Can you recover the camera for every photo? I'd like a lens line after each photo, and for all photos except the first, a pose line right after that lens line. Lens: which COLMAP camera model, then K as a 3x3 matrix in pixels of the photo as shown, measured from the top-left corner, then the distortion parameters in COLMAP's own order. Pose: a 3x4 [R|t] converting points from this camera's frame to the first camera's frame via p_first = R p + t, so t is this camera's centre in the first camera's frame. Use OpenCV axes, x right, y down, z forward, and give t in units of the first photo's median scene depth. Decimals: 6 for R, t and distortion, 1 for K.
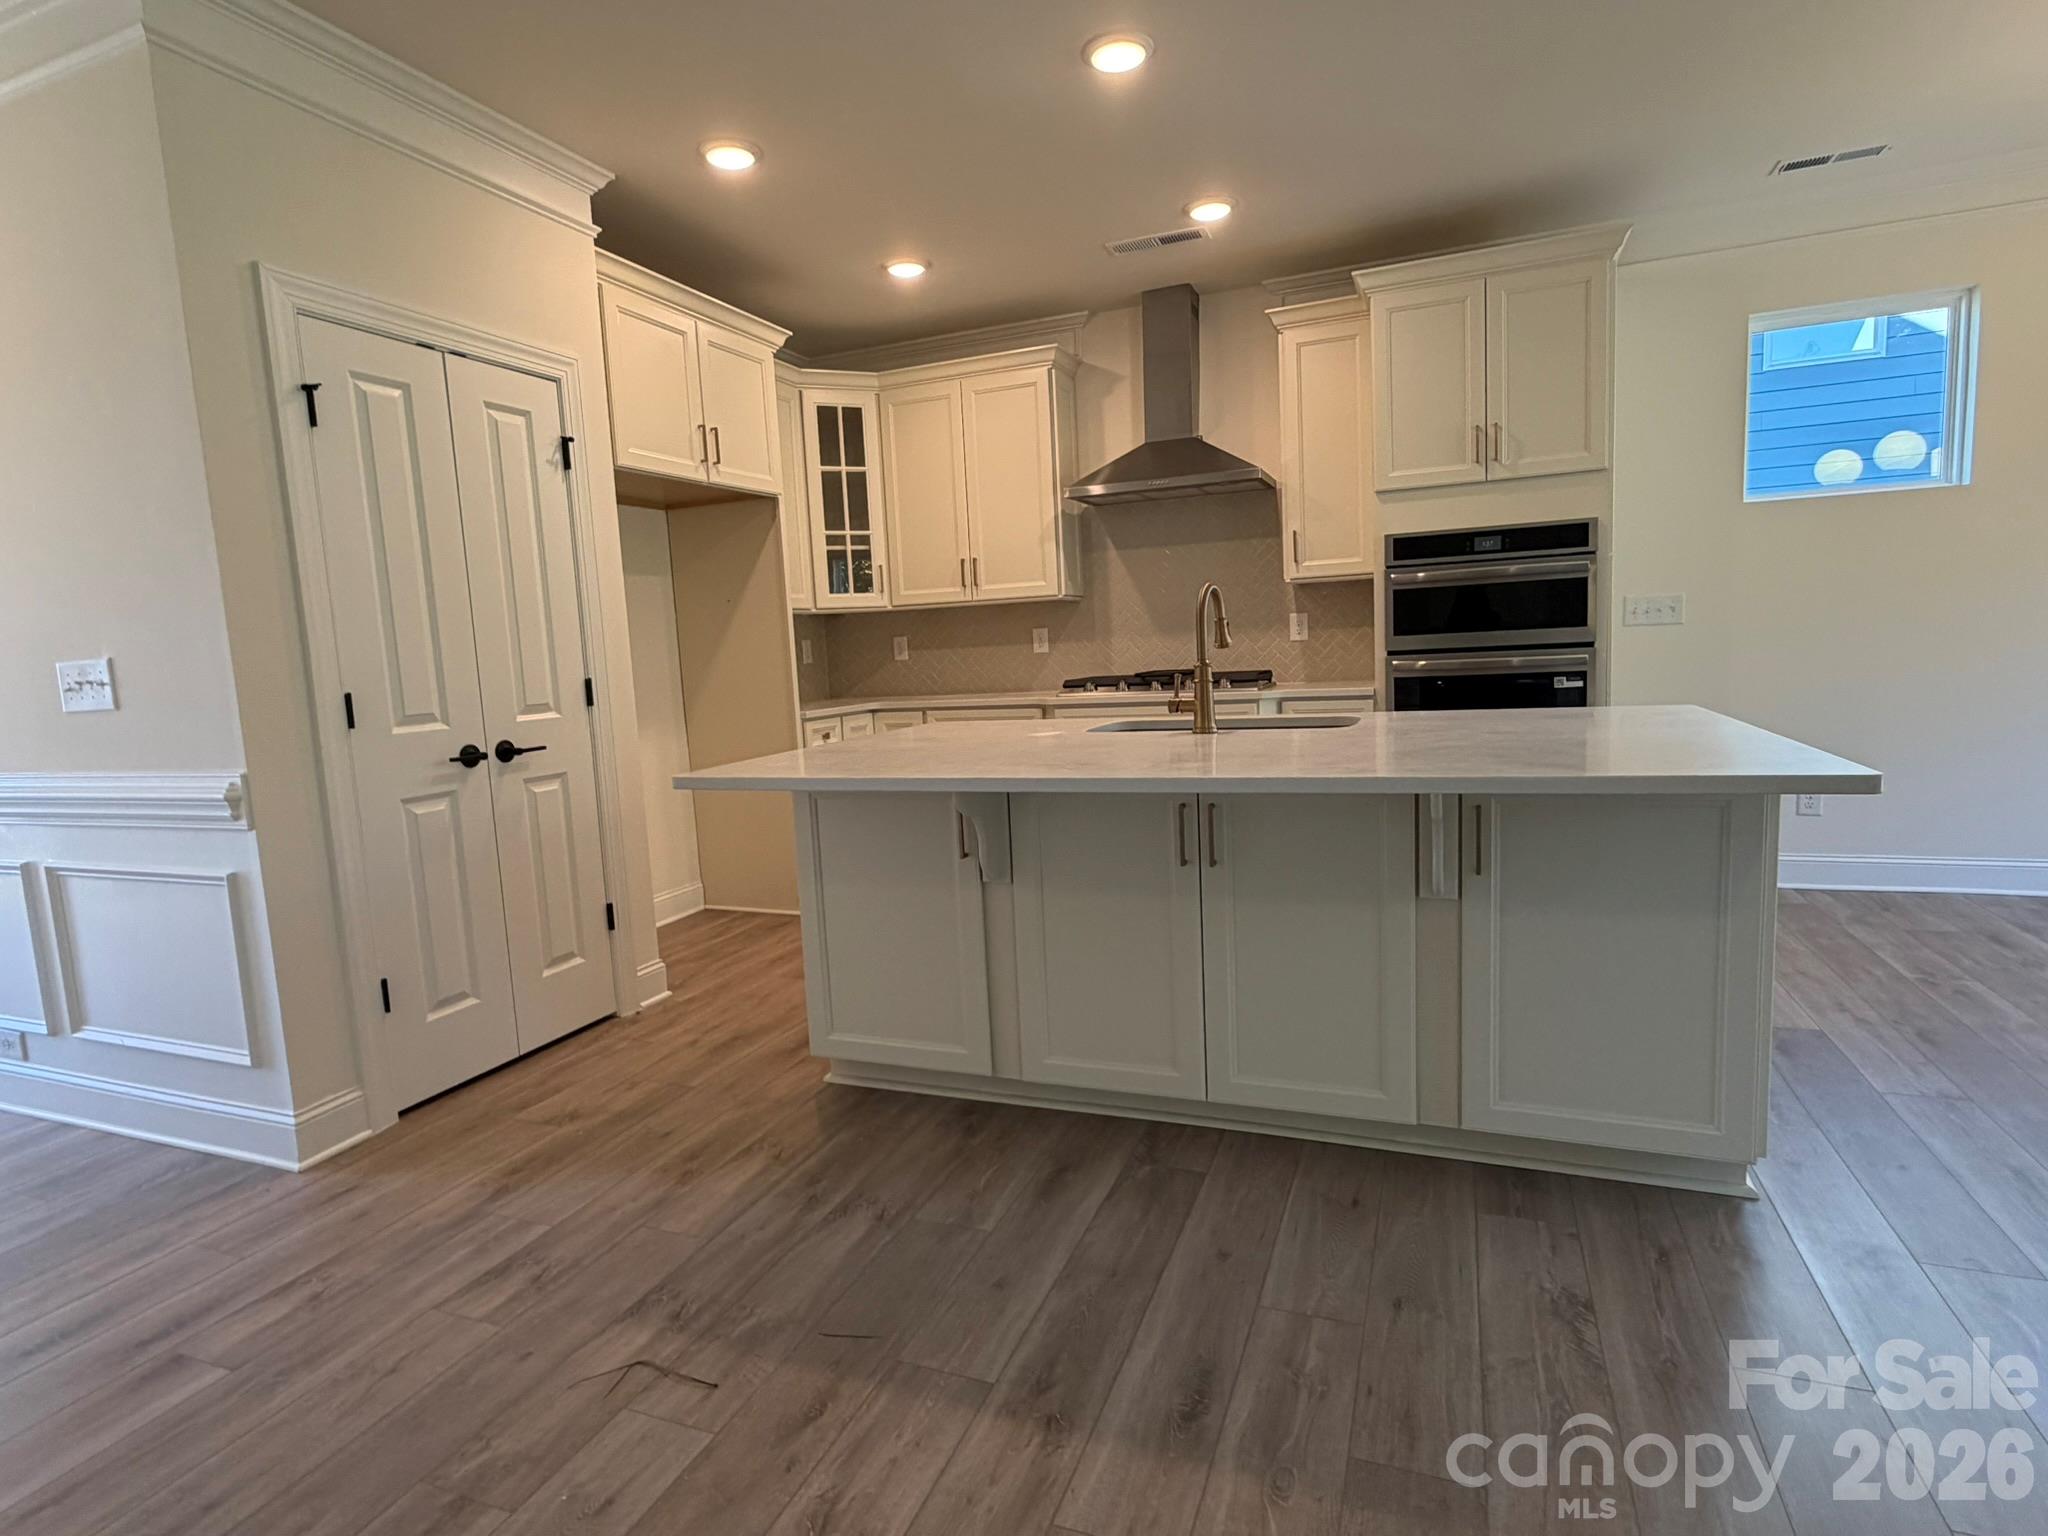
lens RADIAL K [[1066.3, 0, 1019.1], [0, 1066.3, 771.4], [0, 0, 1]] dist [-0.004361, 0.000880]
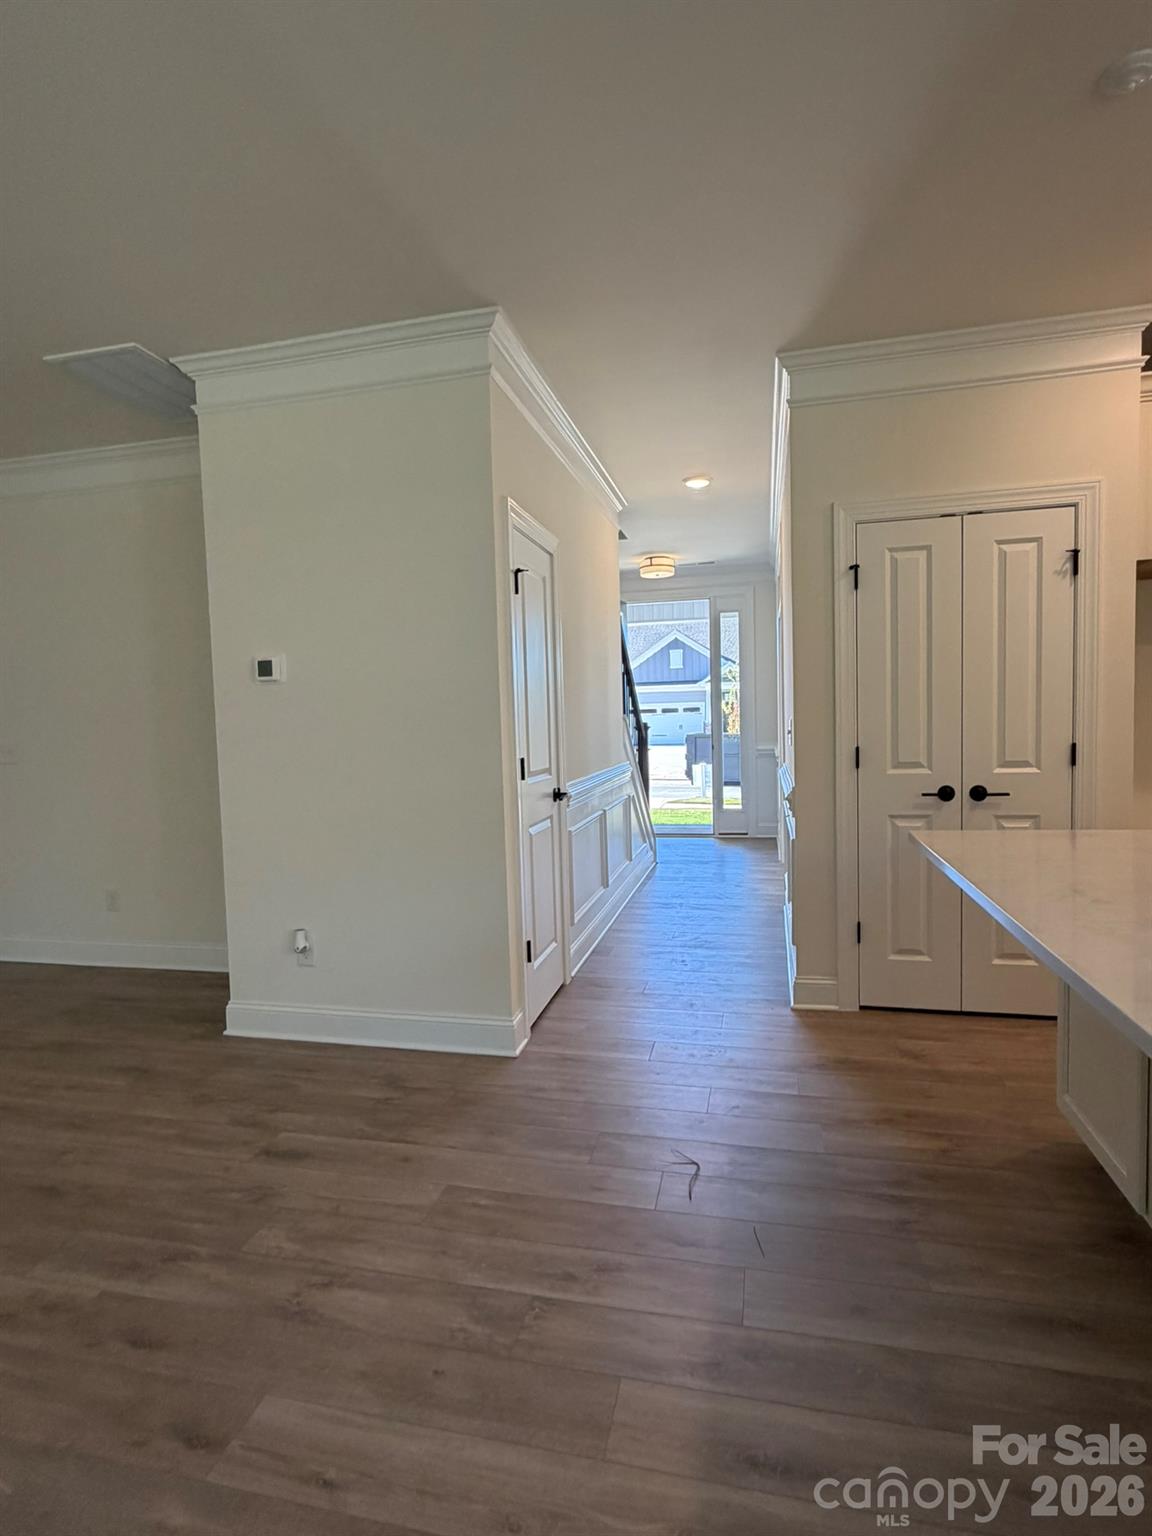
lens RADIAL K [[799.7, 0, 569.5], [0, 799.7, 766.3], [0, 0, 1]] dist [-0.004361, 0.000880]
pose [[0.144652, 0.105911, -0.983798, 0.510043], [-0.095741, 0.991088, 0.092619, -0.110206], [0.984840, 0.080793, 0.153503, 0.351288]]
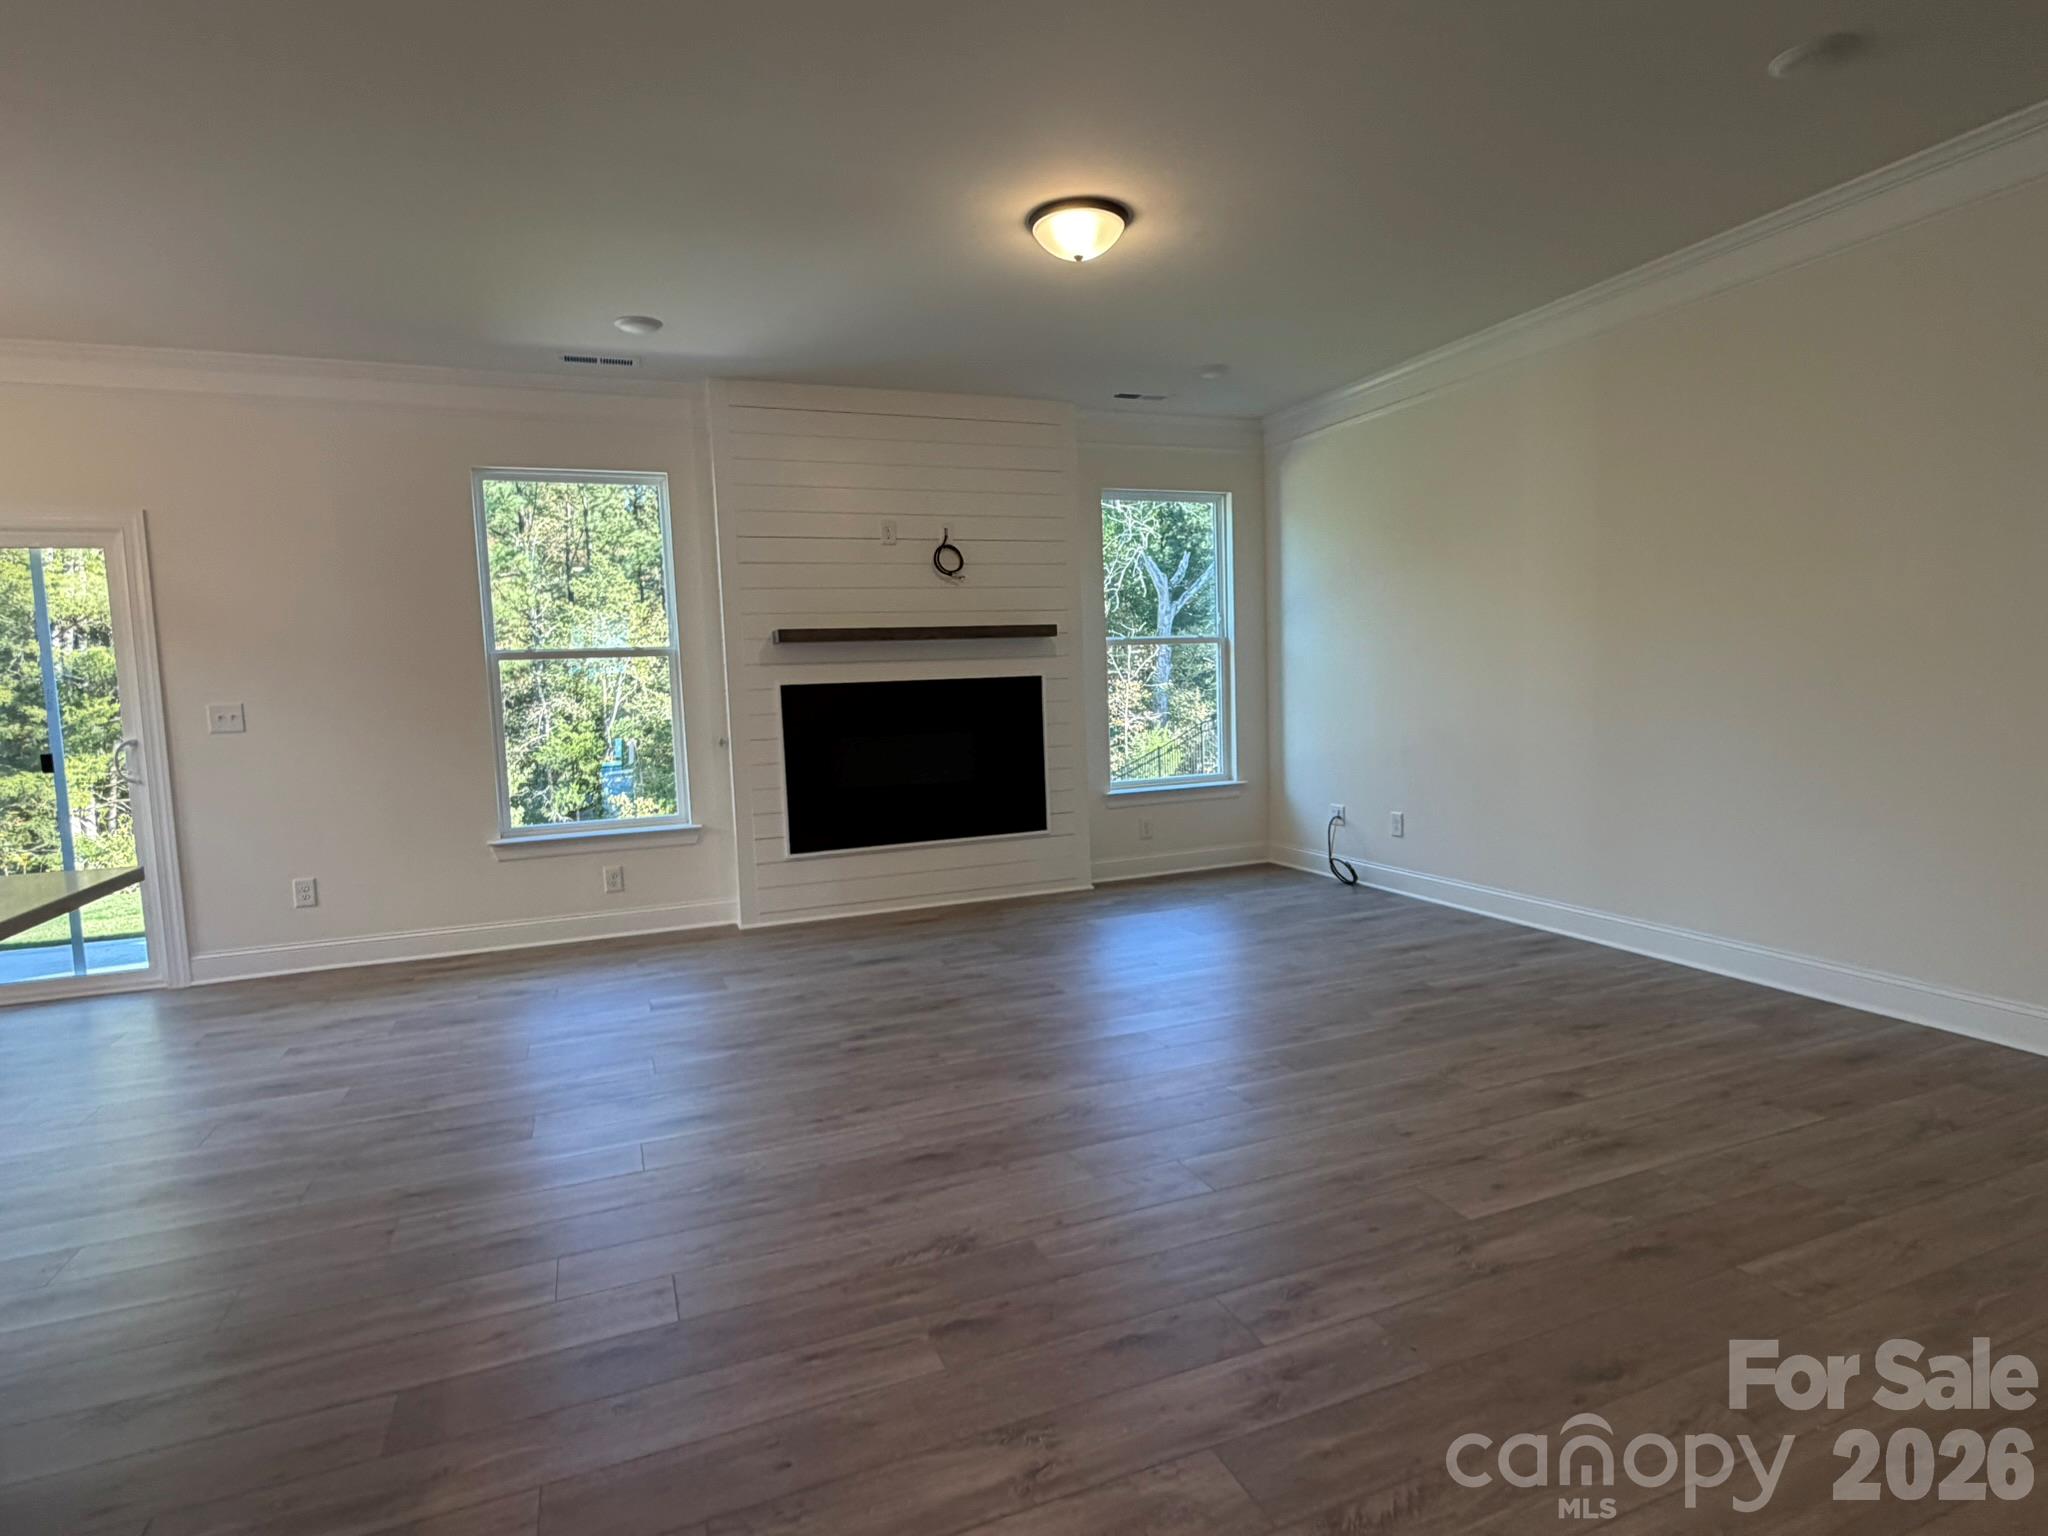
lens RADIAL K [[1066.3, 0, 1022.9], [0, 1066.3, 767.8], [0, 0, 1]] dist [-0.004361, 0.000880]
pose [[-0.689058, 0.020331, 0.724421, -0.549835], [0.161227, 0.978856, 0.125885, -0.066007], [-0.706544, 0.203538, -0.677767, 0.613708]]
